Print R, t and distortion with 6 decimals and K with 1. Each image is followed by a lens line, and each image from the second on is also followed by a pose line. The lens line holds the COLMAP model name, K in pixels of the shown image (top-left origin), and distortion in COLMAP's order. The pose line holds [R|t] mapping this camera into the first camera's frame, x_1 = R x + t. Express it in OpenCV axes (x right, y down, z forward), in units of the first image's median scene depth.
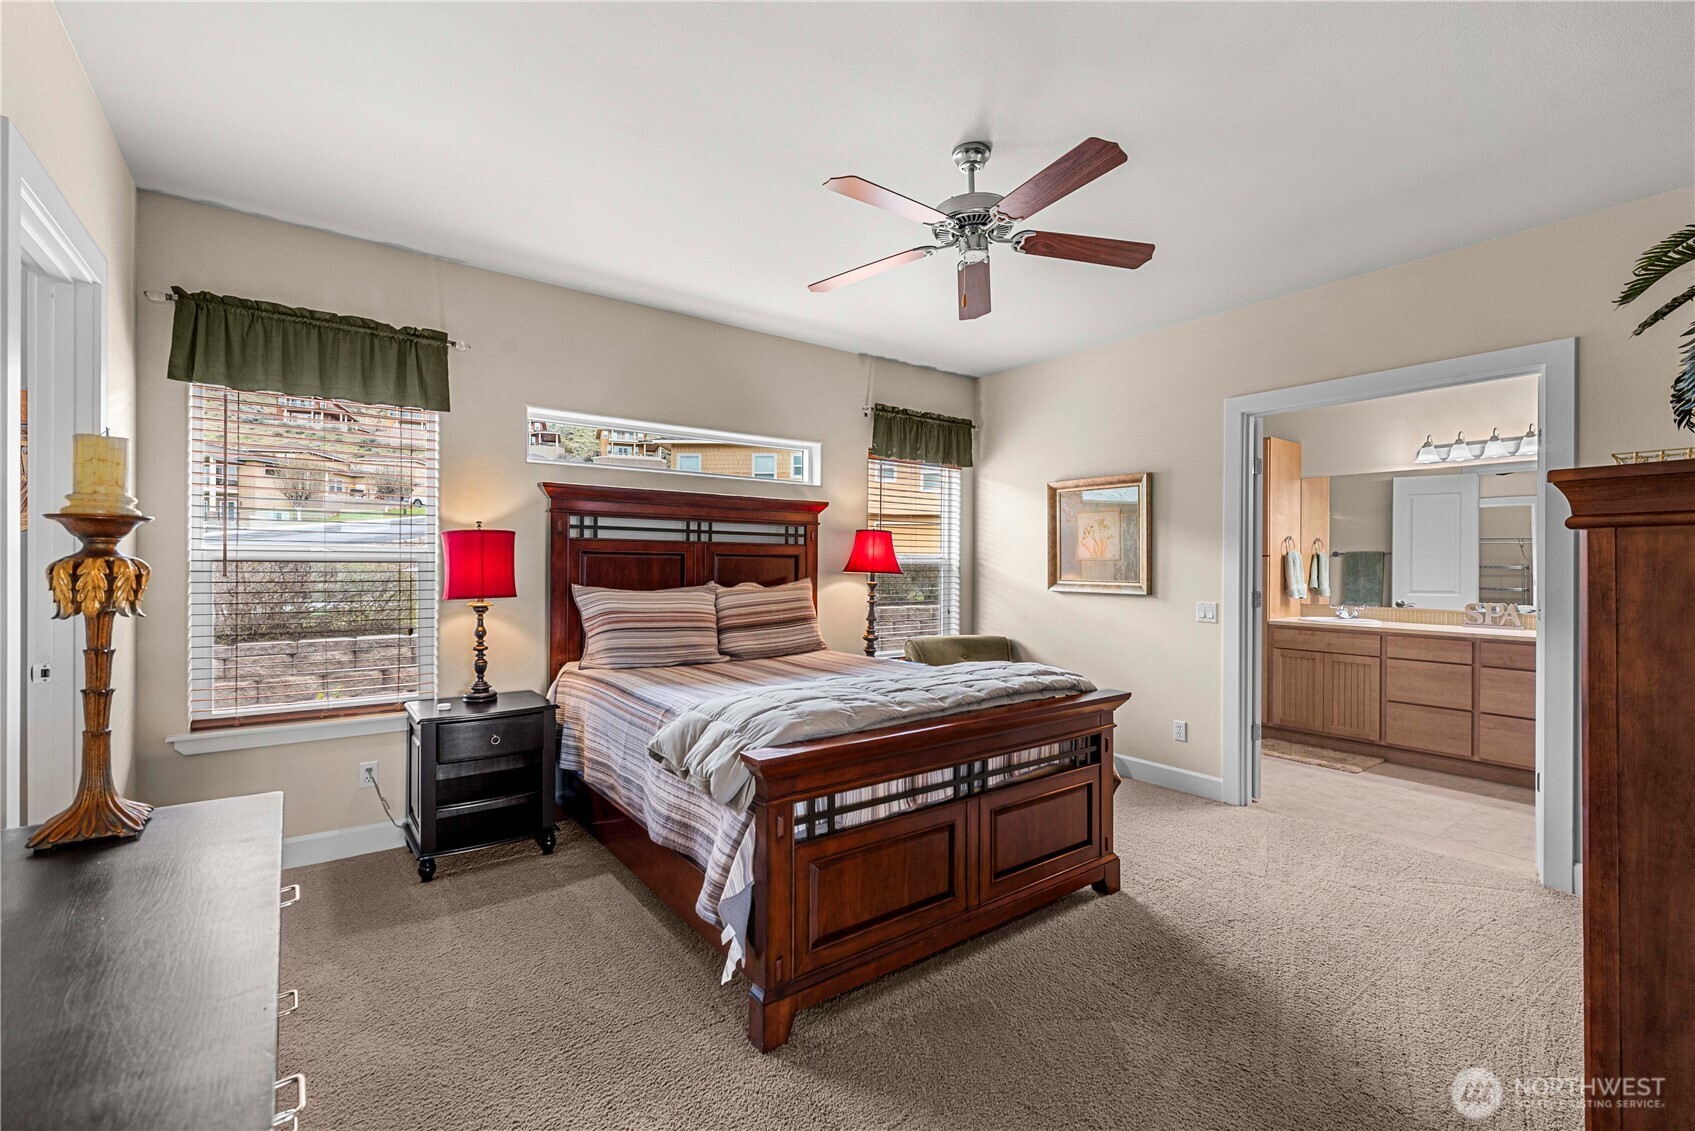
lens RADIAL K [[737.9, 0, 860.9], [0, 737.9, 565.8], [0, 0, 1]] dist [0.002371, 0.000026]
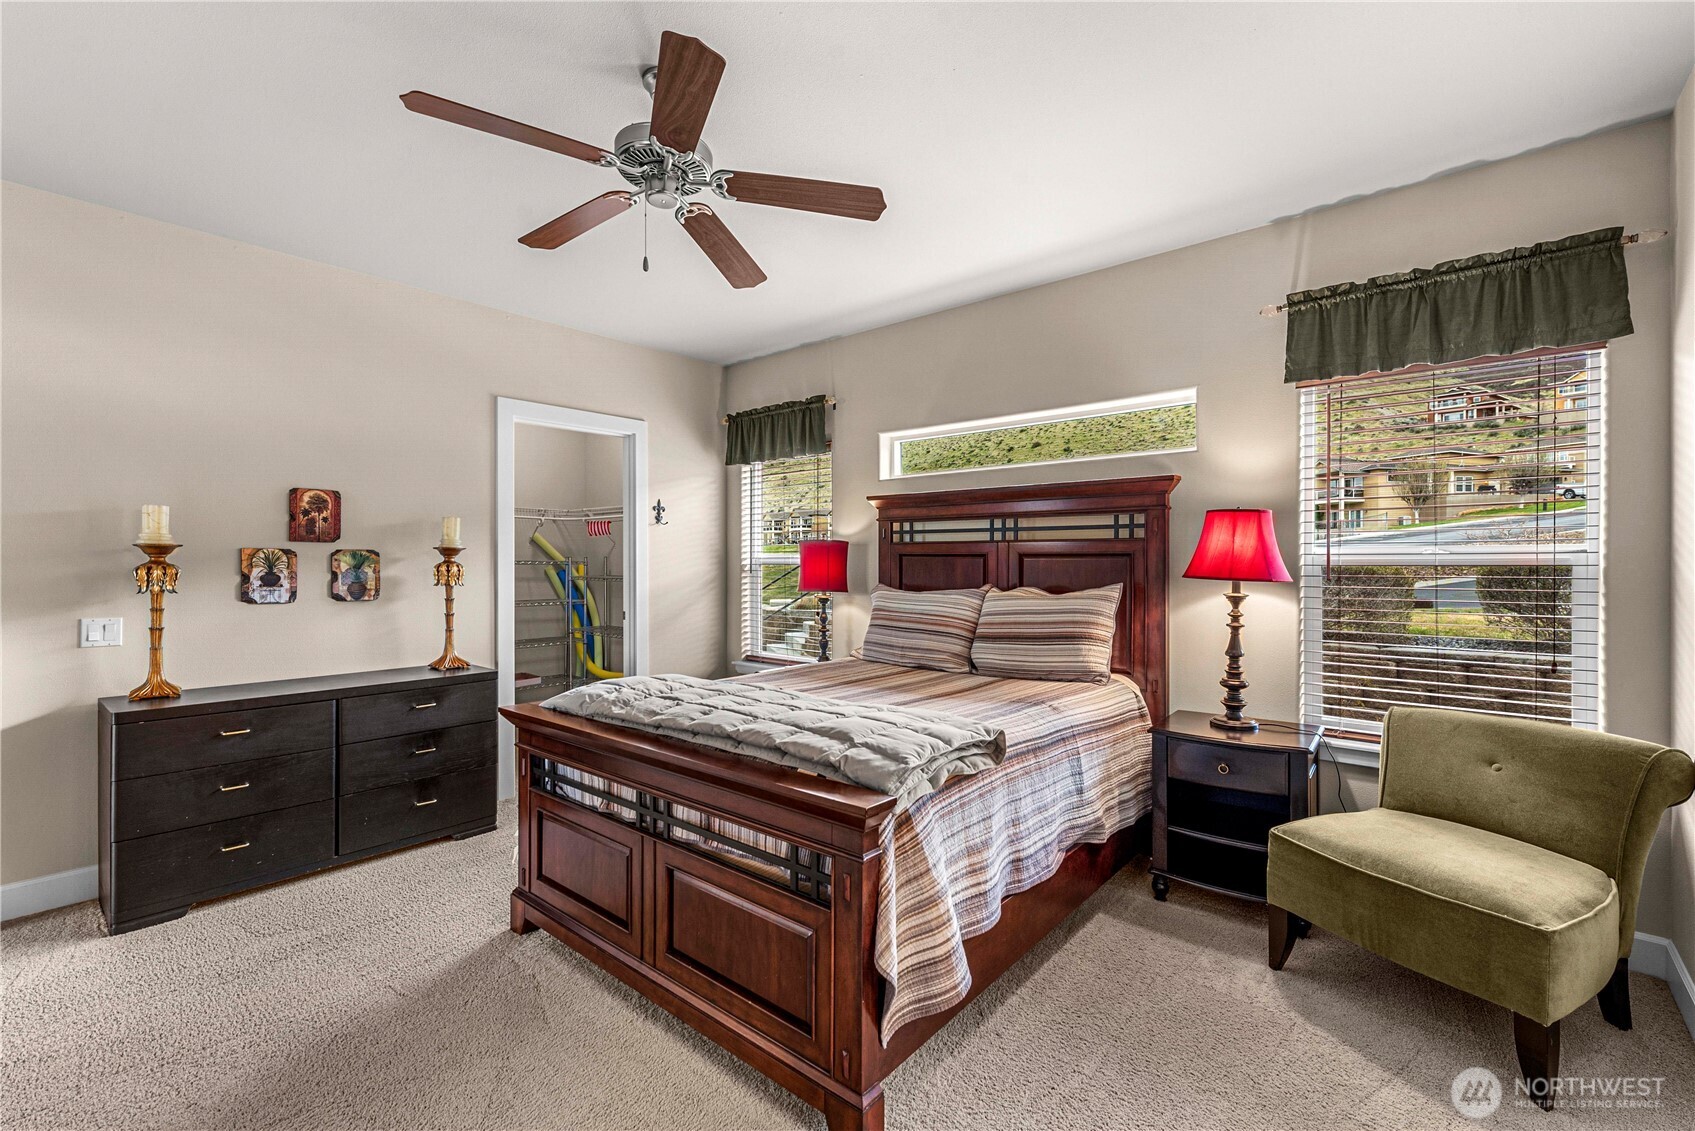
lens RADIAL K [[737.9, 0, 860.9], [0, 737.9, 565.8], [0, 0, 1]] dist [0.002371, 0.000026]
pose [[0.210928, -0.001976, -0.977500, 0.635321], [-0.002120, 0.999995, -0.002479, 0.000798], [0.977499, 0.002595, 0.210923, 0.644799]]
